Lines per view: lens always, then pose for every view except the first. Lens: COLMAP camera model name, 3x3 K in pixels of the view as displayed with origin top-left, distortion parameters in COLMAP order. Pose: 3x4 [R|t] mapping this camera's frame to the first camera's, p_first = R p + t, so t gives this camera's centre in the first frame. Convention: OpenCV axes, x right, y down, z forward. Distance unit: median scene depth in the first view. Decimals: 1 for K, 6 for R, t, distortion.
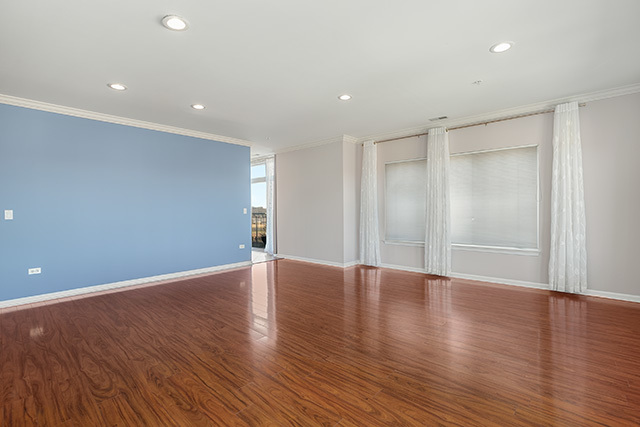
lens RADIAL K [[292.3, 0, 321.3], [0, 292.3, 214.1], [0, 0, 1]] dist [-0.013587, 0.003561]
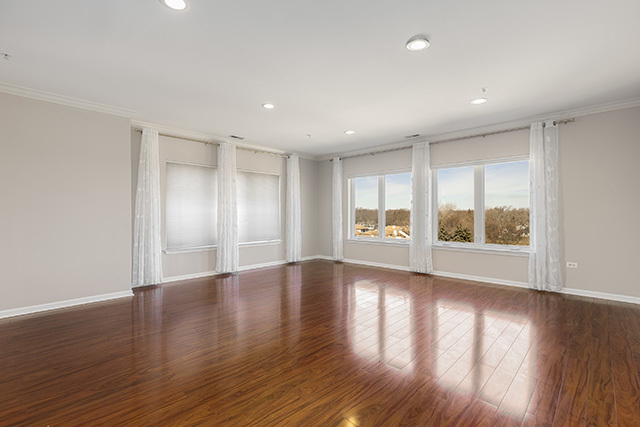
lens RADIAL K [[292.3, 0, 329.6], [0, 292.3, 209.4], [0, 0, 1]] dist [-0.013587, 0.003561]
pose [[-0.003359, 0.024791, 0.999687, -0.789932], [0.014640, 0.999587, -0.024739, -0.002869], [-0.999887, 0.014552, -0.003721, 0.648018]]
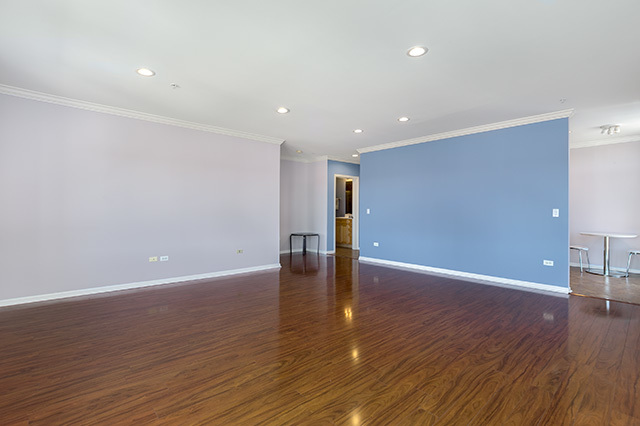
lens RADIAL K [[292.3, 0, 314.9], [0, 292.3, 208.8], [0, 0, 1]] dist [-0.013587, 0.003561]
pose [[-0.107527, 0.007612, -0.994173, 0.659723], [-0.016197, 0.999825, 0.009407, -0.021834], [0.994070, 0.017114, -0.107385, 0.688515]]
